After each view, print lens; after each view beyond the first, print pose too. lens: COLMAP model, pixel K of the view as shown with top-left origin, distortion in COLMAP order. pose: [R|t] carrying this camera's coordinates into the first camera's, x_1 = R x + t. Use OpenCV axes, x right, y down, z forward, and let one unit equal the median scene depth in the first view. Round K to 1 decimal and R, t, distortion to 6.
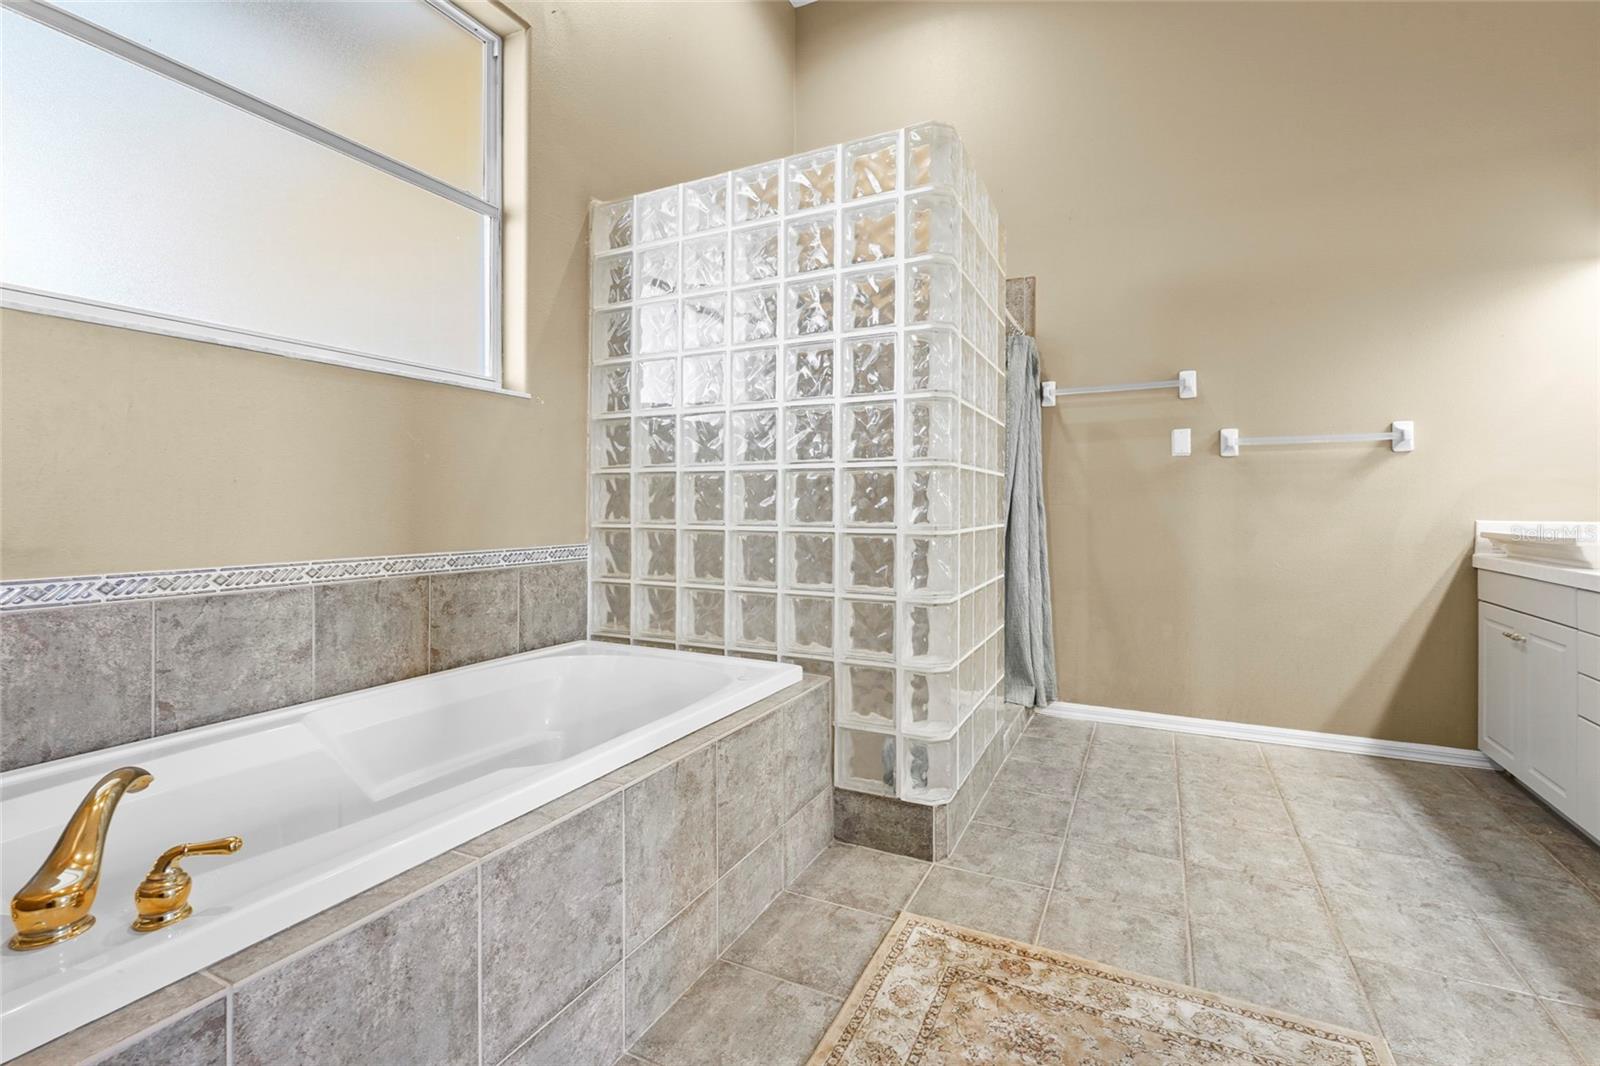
lens RADIAL K [[735.8, 0, 798.3], [0, 735.8, 511.1], [0, 0, 1]] dist [-0.003549, -0.000540]
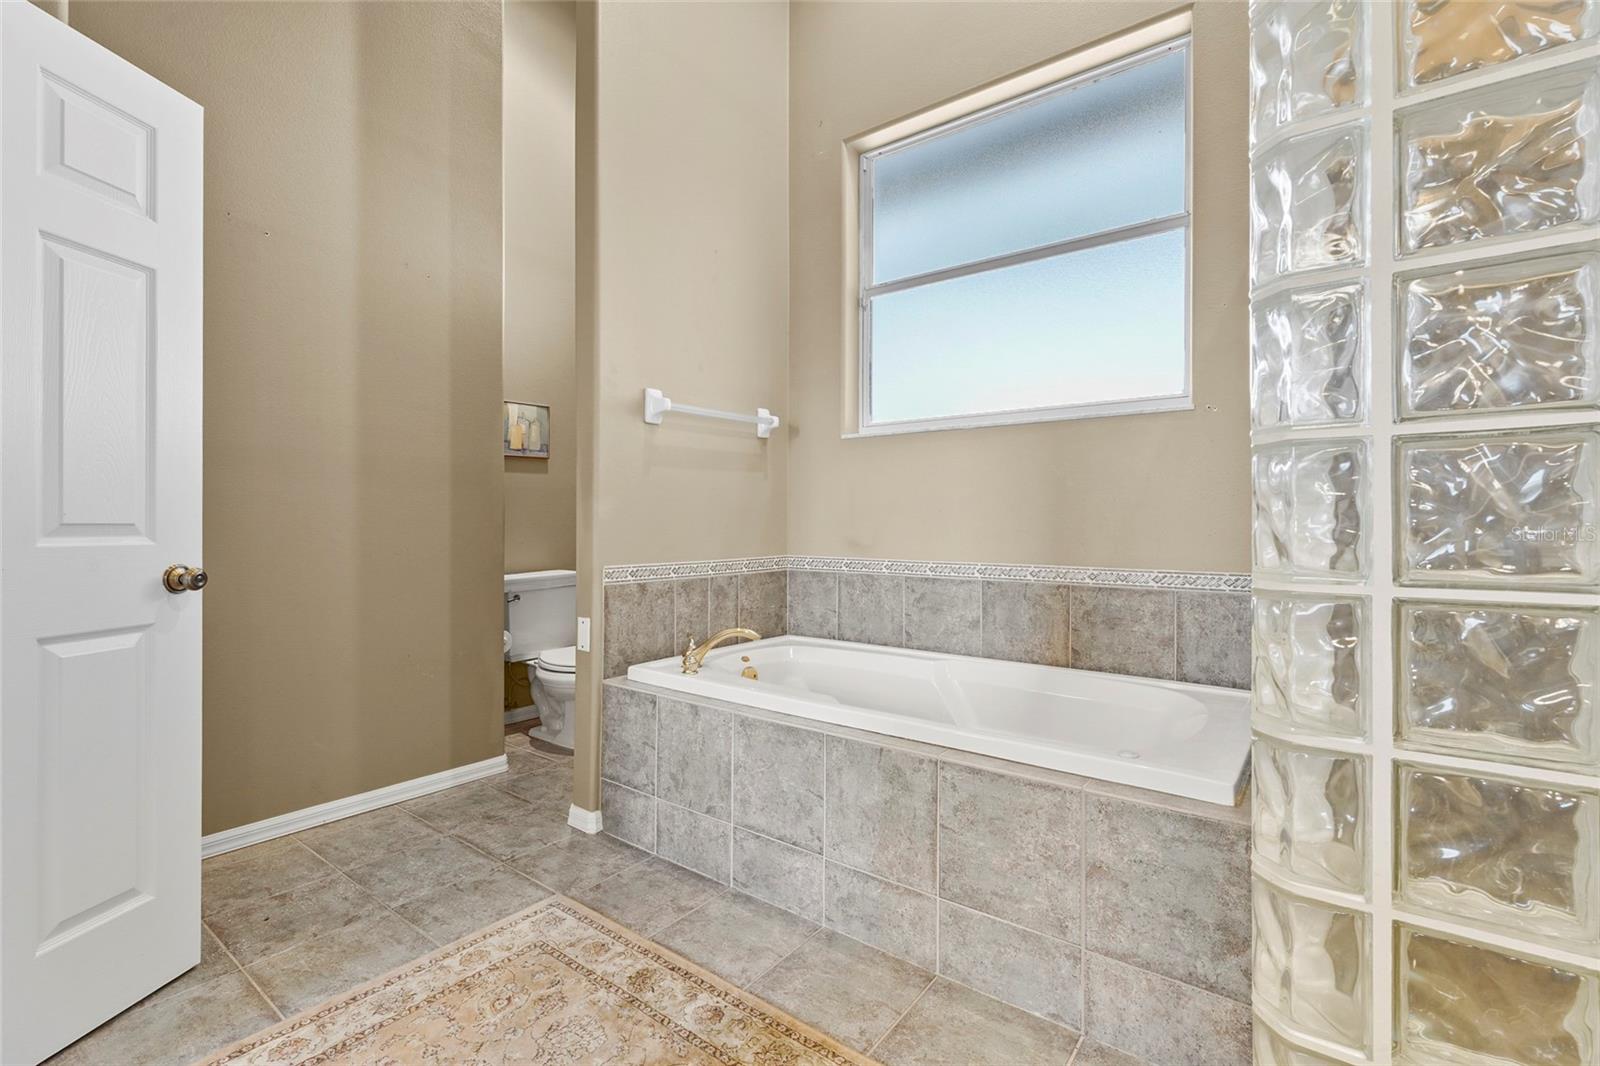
lens RADIAL K [[735.8, 0, 798.3], [0, 735.8, 511.1], [0, 0, 1]] dist [-0.003549, -0.000540]
pose [[-0.209952, -0.012310, -0.977634, 0.875989], [-0.005028, 0.999921, -0.011511, -0.018365], [0.977699, 0.002499, -0.209997, 0.962129]]
